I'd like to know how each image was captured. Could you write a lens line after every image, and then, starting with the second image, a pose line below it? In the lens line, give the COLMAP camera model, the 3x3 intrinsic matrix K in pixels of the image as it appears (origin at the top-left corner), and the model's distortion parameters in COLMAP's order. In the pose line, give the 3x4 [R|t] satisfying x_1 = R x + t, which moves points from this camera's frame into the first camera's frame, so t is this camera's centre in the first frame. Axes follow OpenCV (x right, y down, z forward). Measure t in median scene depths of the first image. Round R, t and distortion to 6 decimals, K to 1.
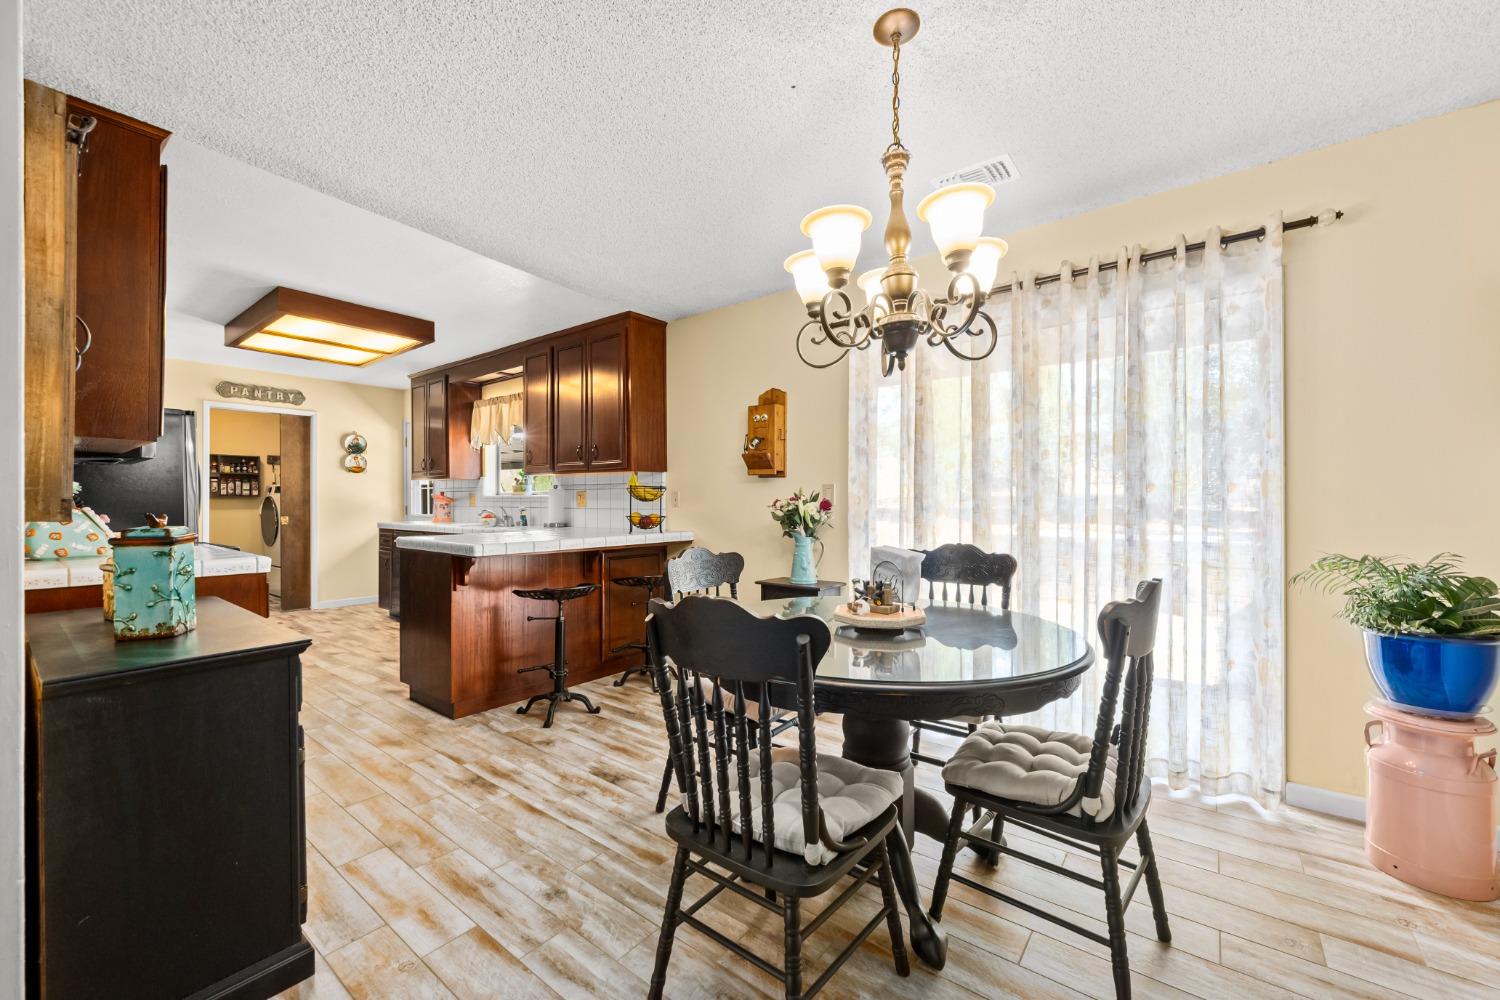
lens RADIAL K [[599.1, 0, 755.0], [0, 599.1, 501.8], [0, 0, 1]] dist [-0.002173, -0.000349]
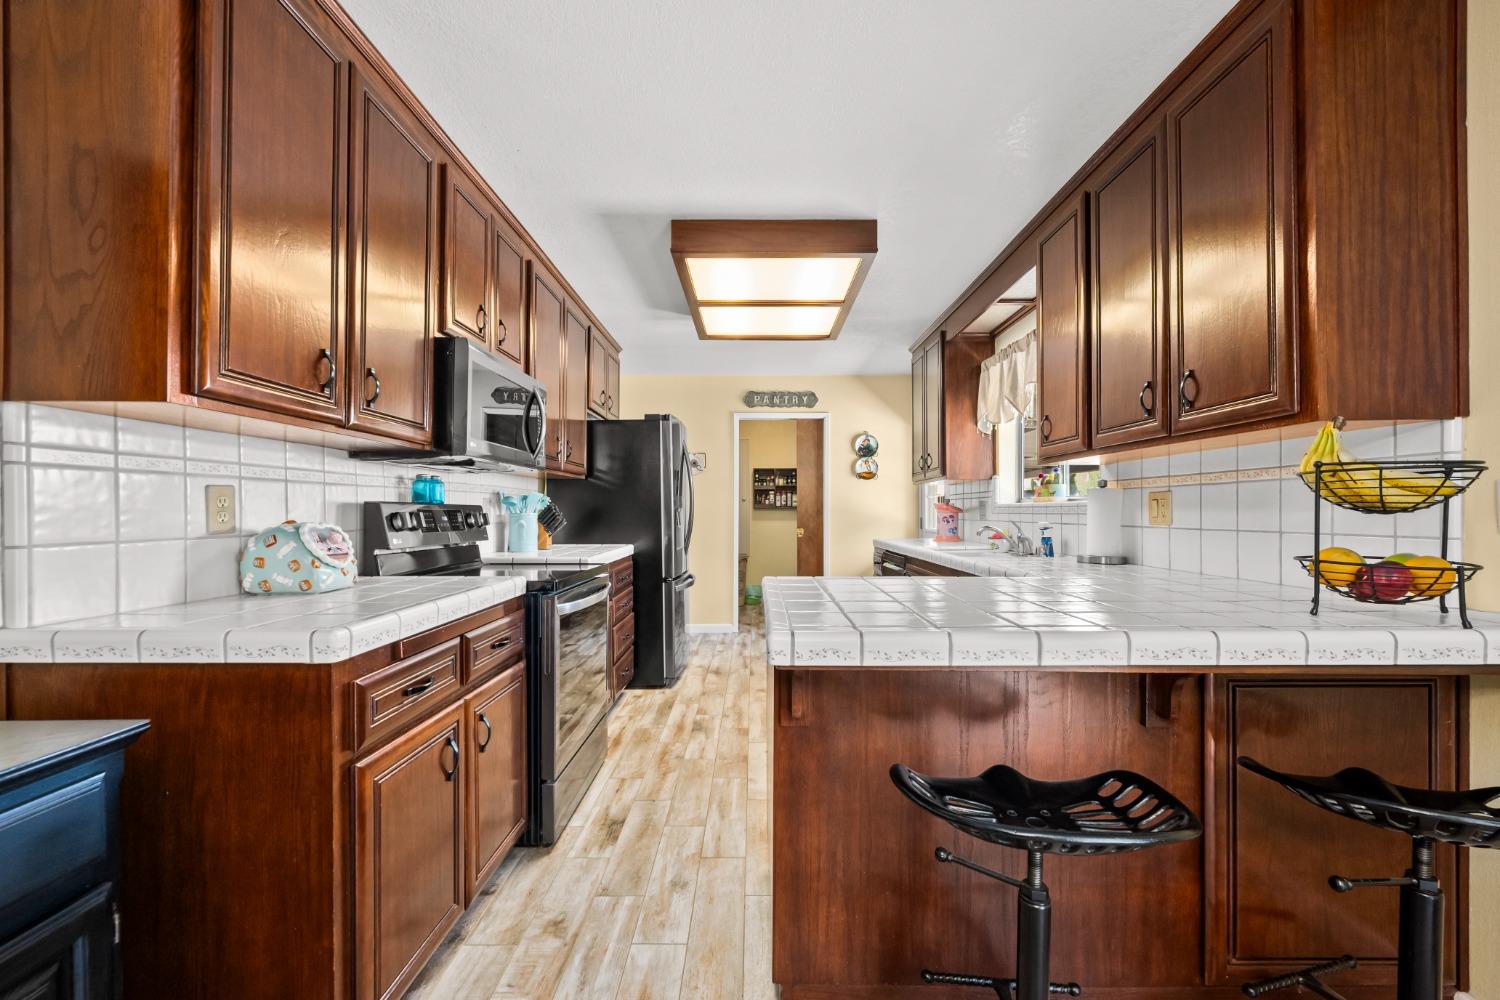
lens RADIAL K [[599.1, 0, 751.9], [0, 599.1, 515.3], [0, 0, 1]] dist [-0.002173, -0.000349]
pose [[0.607205, 0.003628, -0.794537, -0.125919], [-0.000364, 0.999991, 0.004288, -0.000749], [0.794545, -0.002315, 0.607201, 0.519214]]
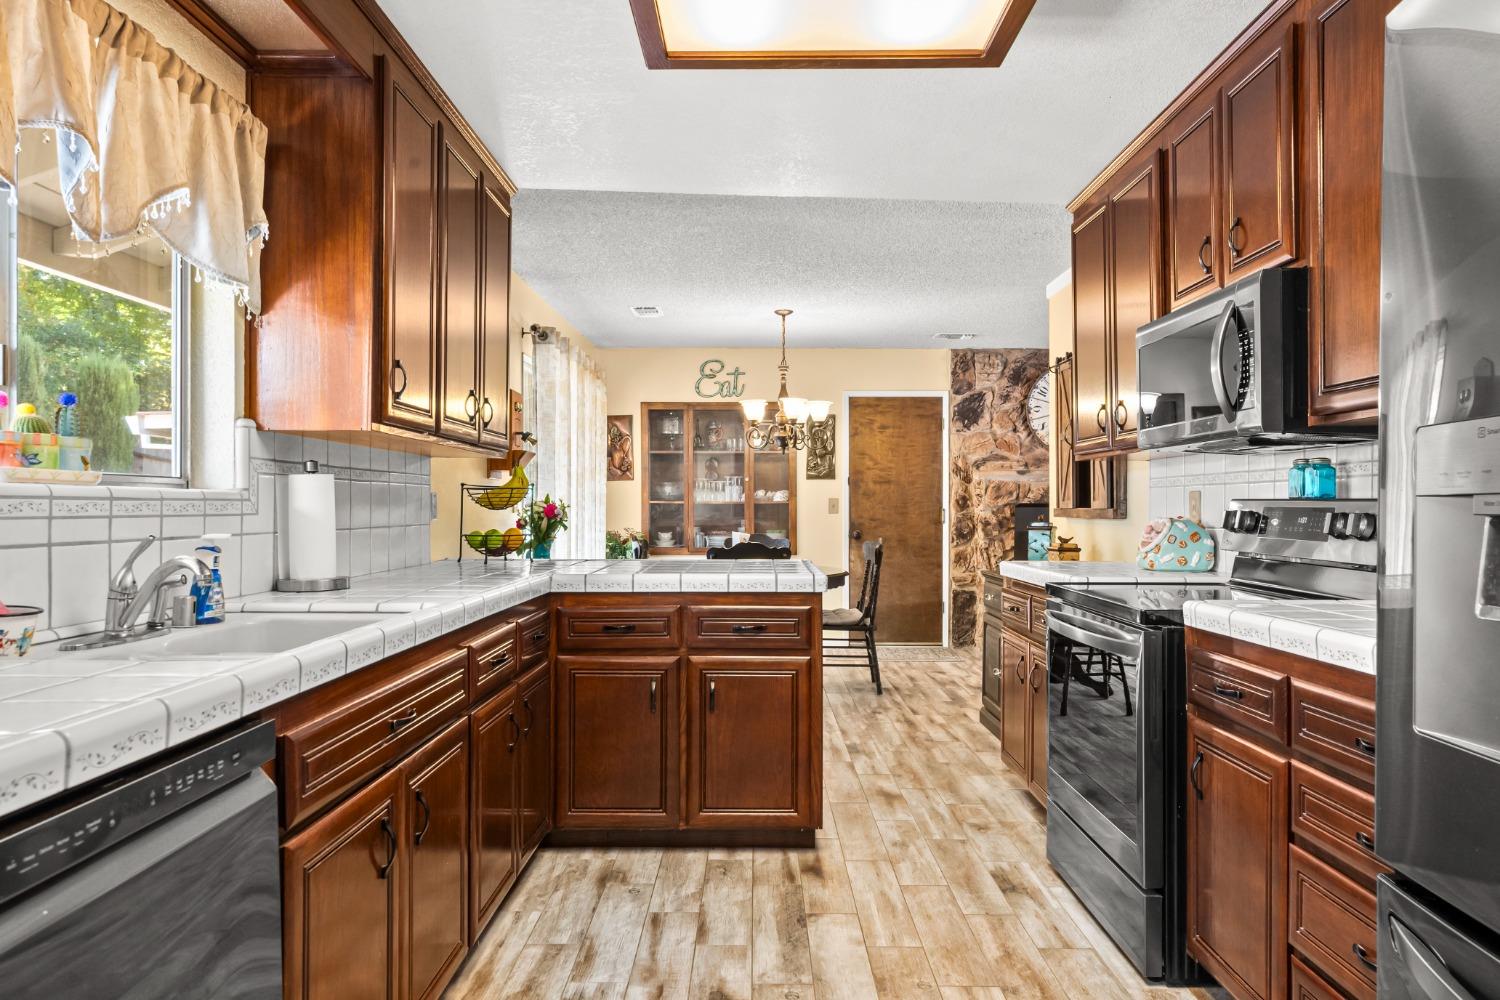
lens RADIAL K [[915.8, 0, 750.4], [0, 915.8, 503.3], [0, 0, 1]] dist [0.001150, 0.000195]
pose [[-0.602505, 0.004057, 0.798105, -0.996557], [0.004354, 0.999989, -0.001796, -0.006736], [-0.798103, 0.002393, -0.602516, 1.261628]]
